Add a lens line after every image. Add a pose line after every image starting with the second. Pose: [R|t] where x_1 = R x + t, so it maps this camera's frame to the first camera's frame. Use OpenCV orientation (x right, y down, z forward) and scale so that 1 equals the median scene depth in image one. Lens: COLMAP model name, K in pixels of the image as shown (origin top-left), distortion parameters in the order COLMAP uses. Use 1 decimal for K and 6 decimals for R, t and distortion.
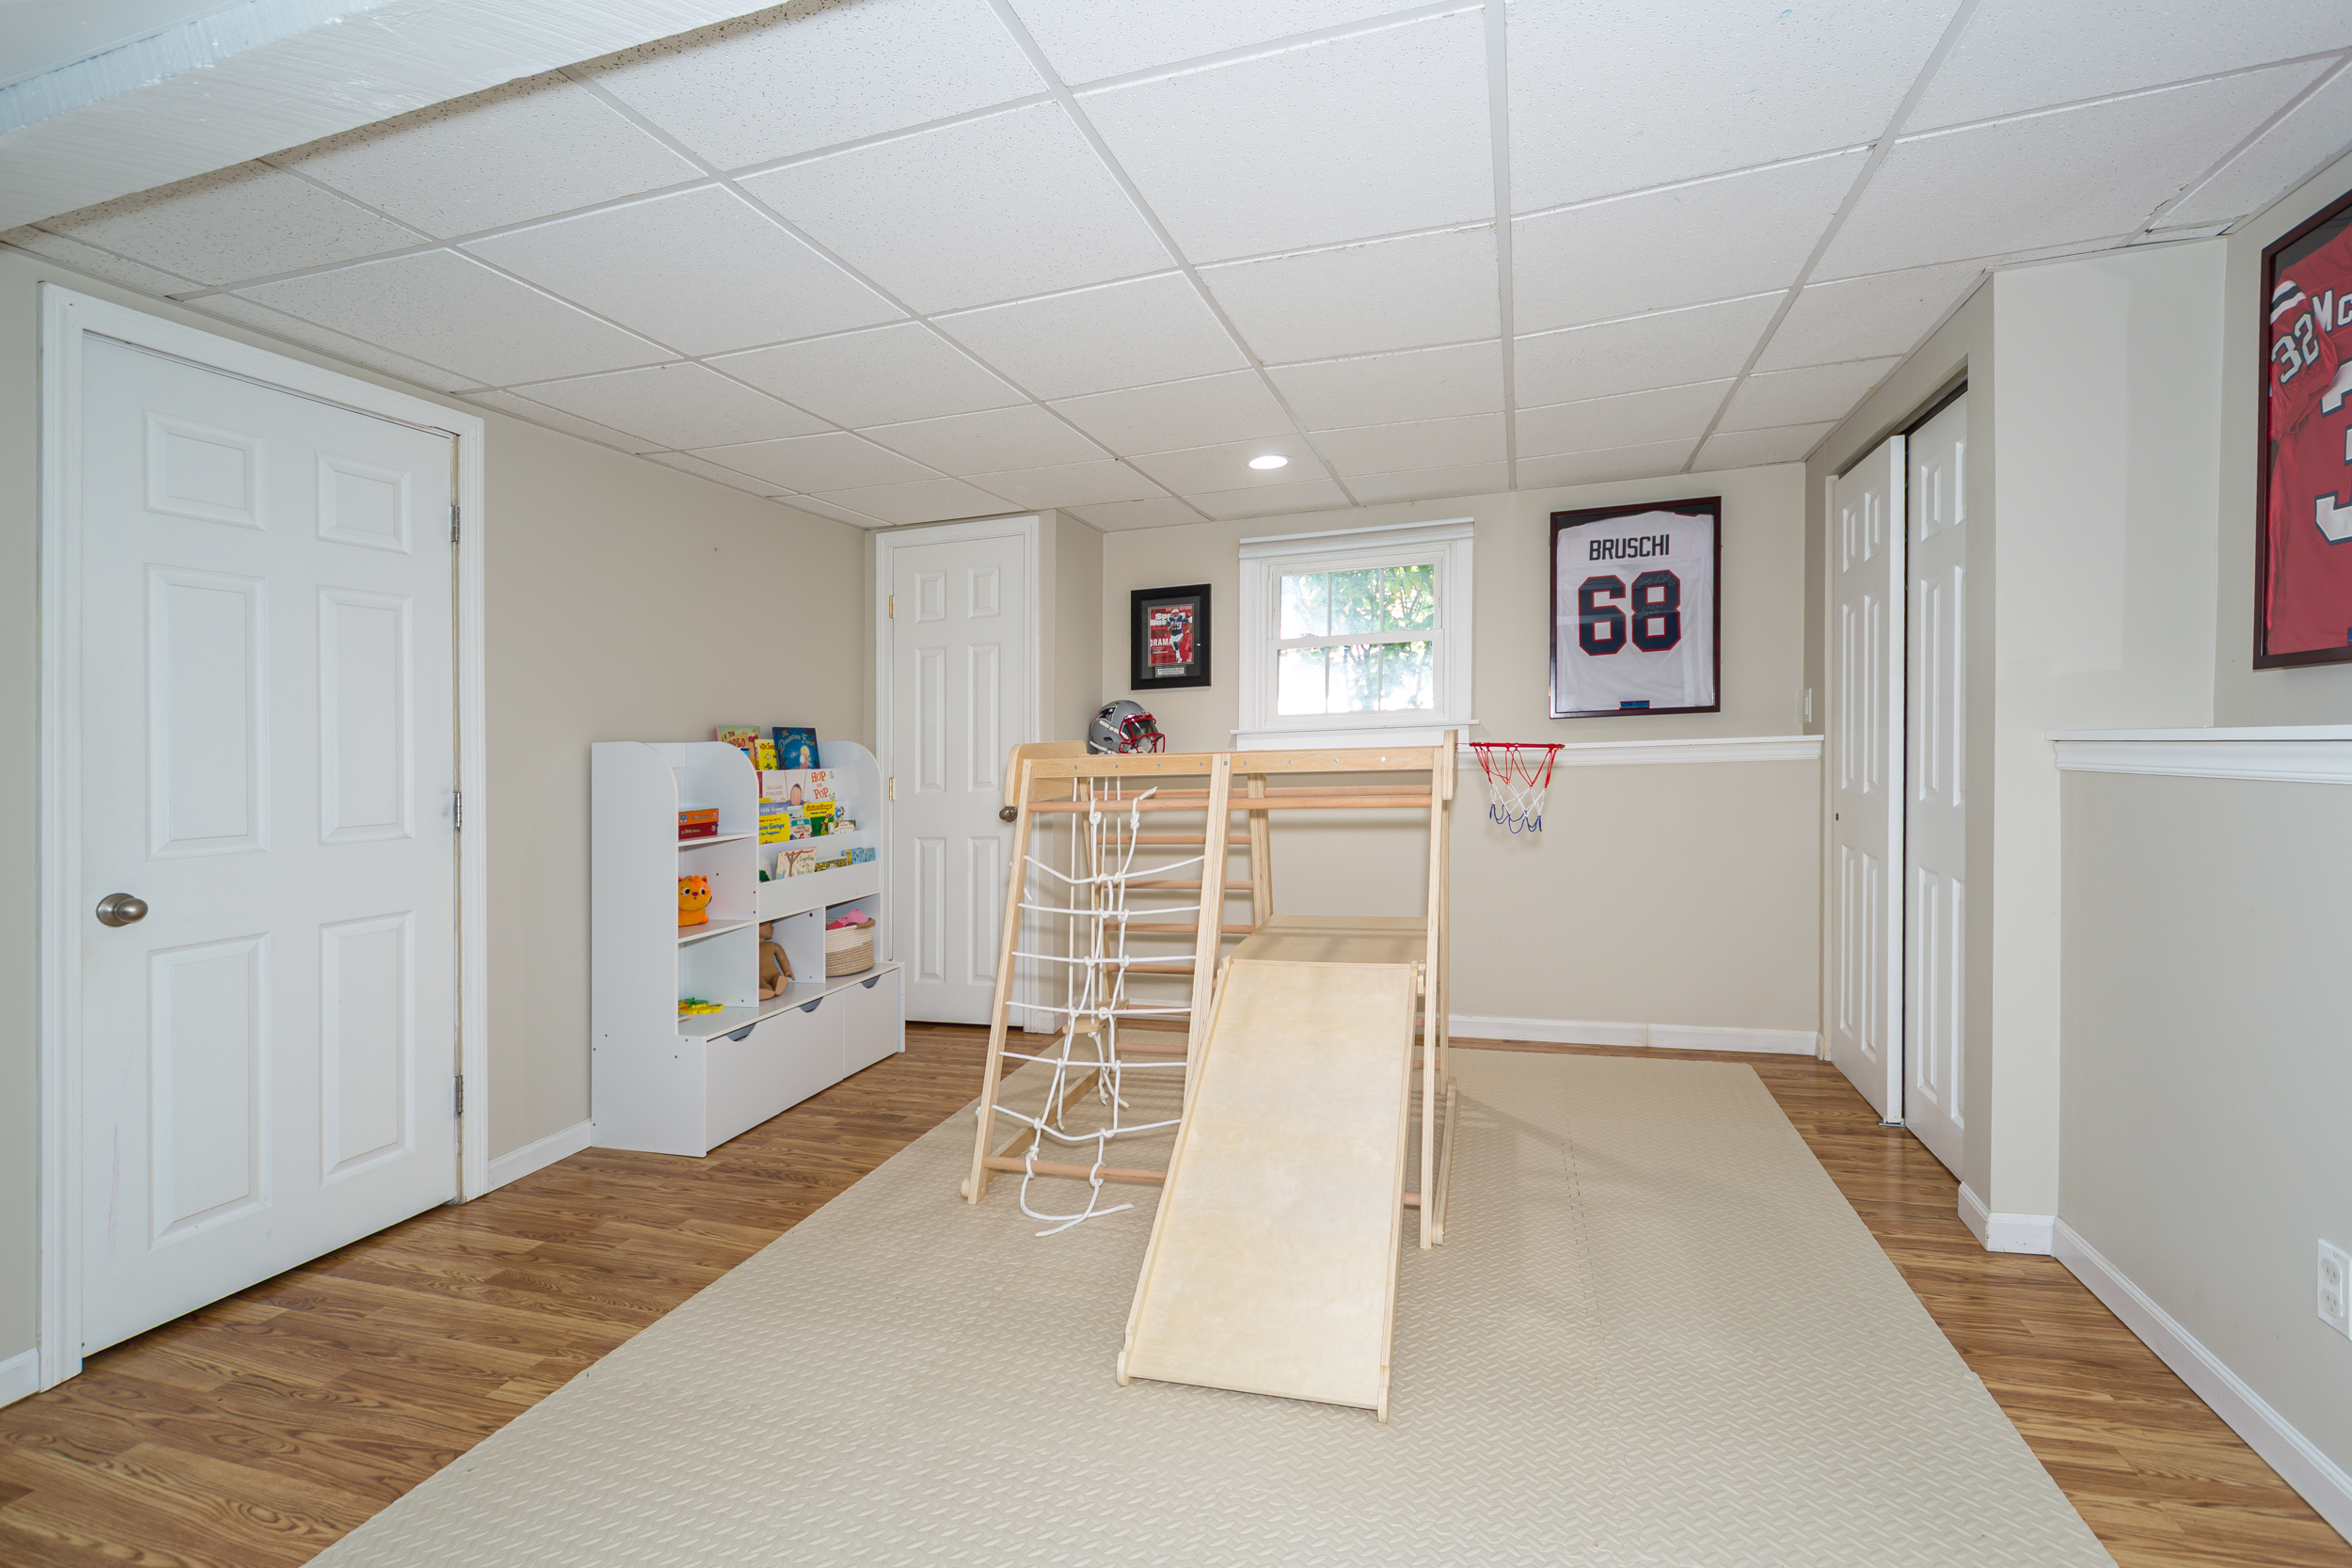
lens RADIAL K [[971.4, 0, 1184.5], [0, 971.4, 784.2], [0, 0, 1]] dist [0.003755, -0.000590]
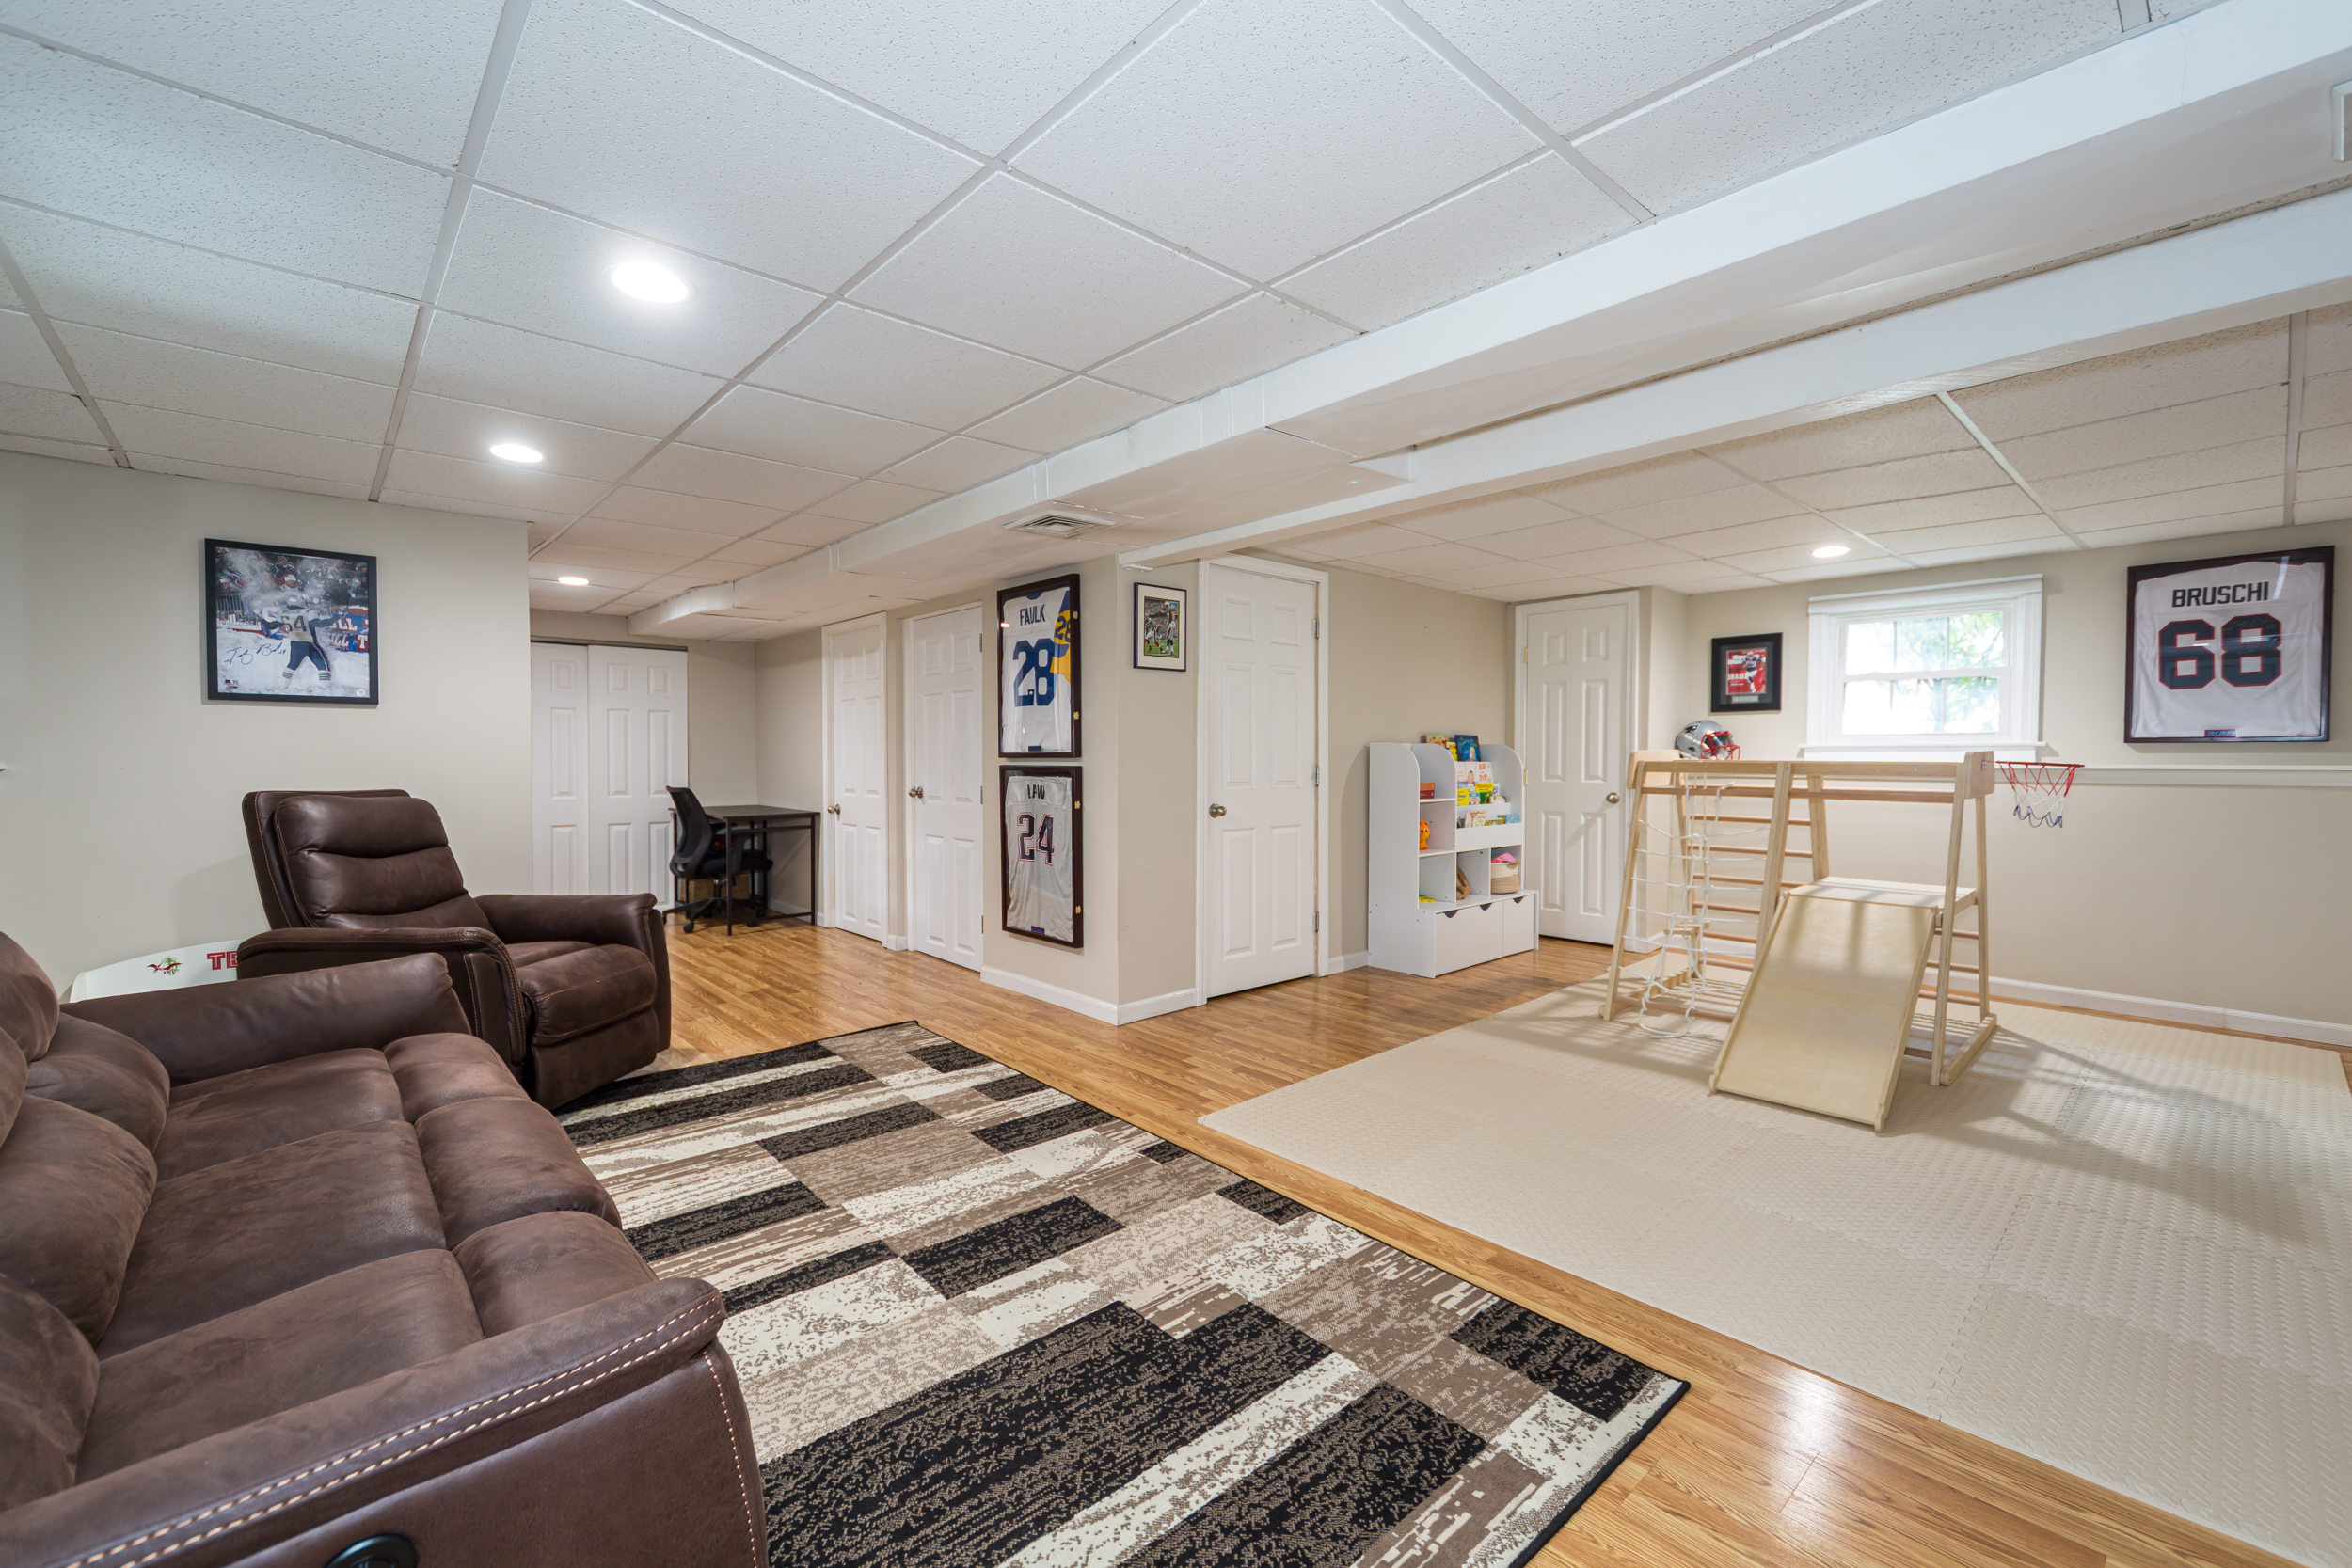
lens RADIAL K [[971.4, 0, 1156.3], [0, 971.4, 713.3], [0, 0, 1]] dist [0.003755, -0.000590]
pose [[0.848775, 0.011874, -0.528621, 0.005988], [-0.048915, 0.997224, -0.056139, 0.019825], [0.526487, 0.073507, 0.846999, -0.616033]]
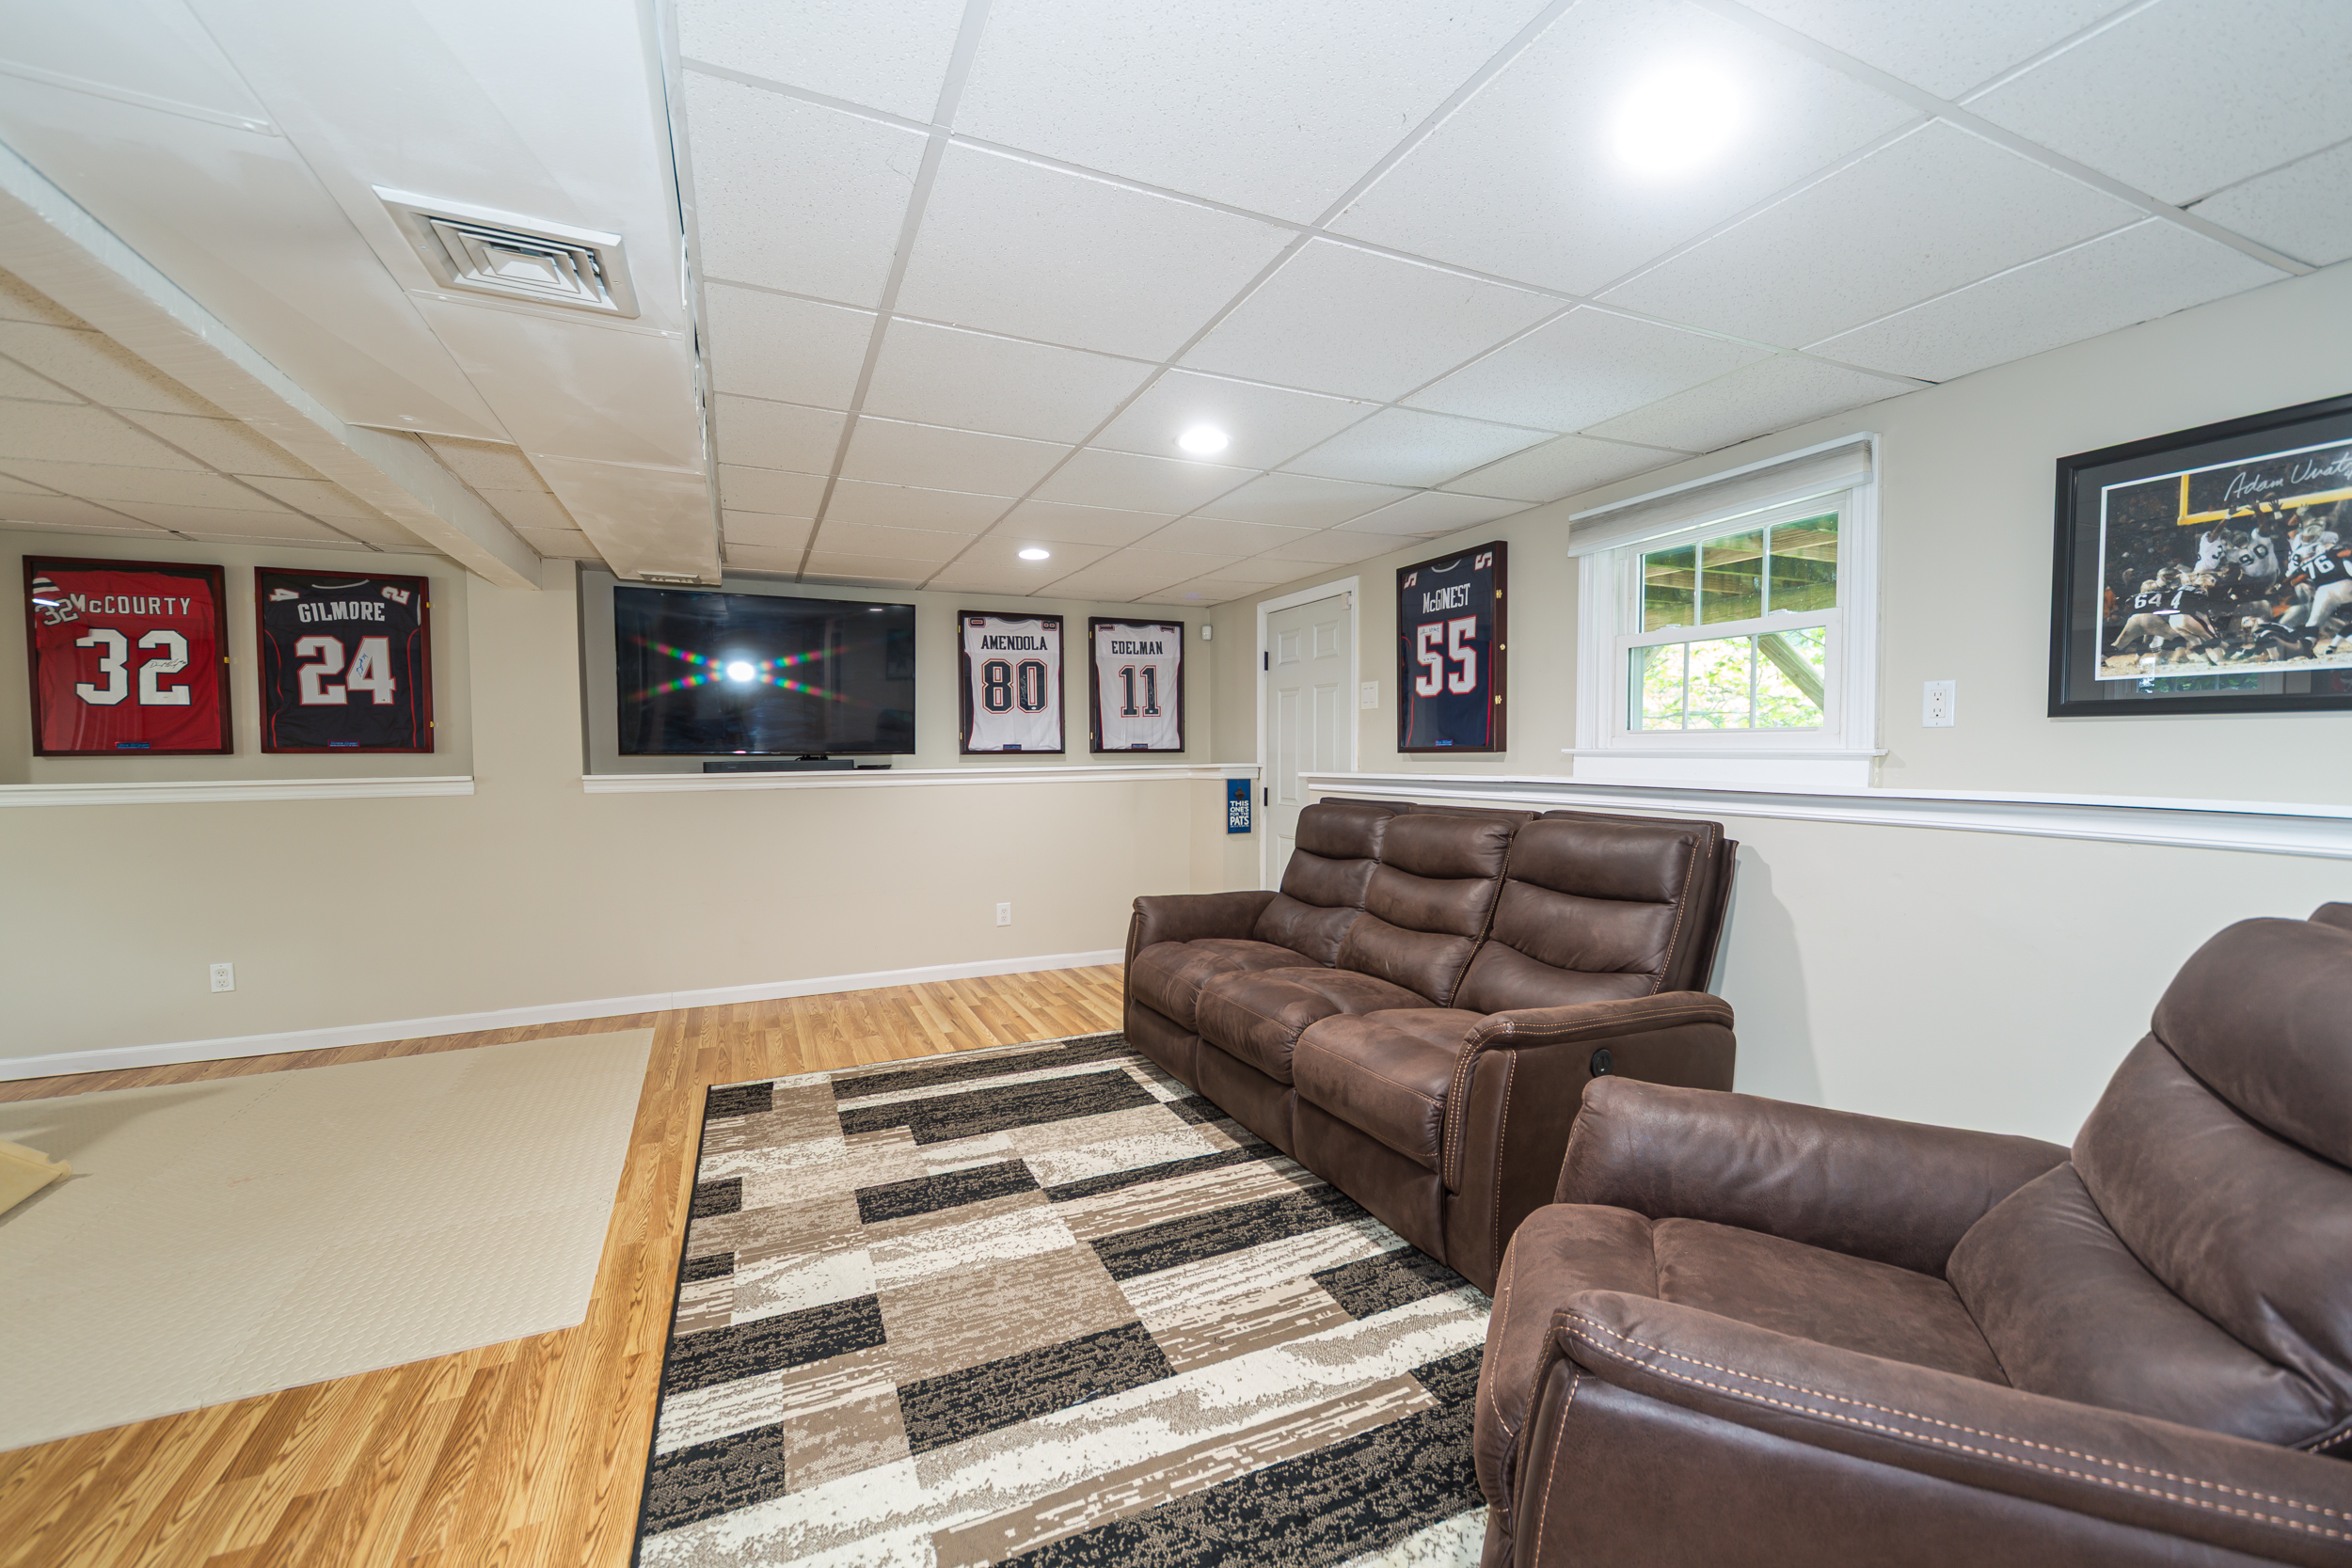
lens RADIAL K [[971.4, 0, 1175.7], [0, 971.4, 787.6], [0, 0, 1]] dist [0.003755, -0.000590]
pose [[-0.658807, 0.006116, 0.752287, -1.195956], [0.053914, 0.997780, 0.039103, -0.006444], [-0.750378, 0.066321, -0.657674, 0.322216]]
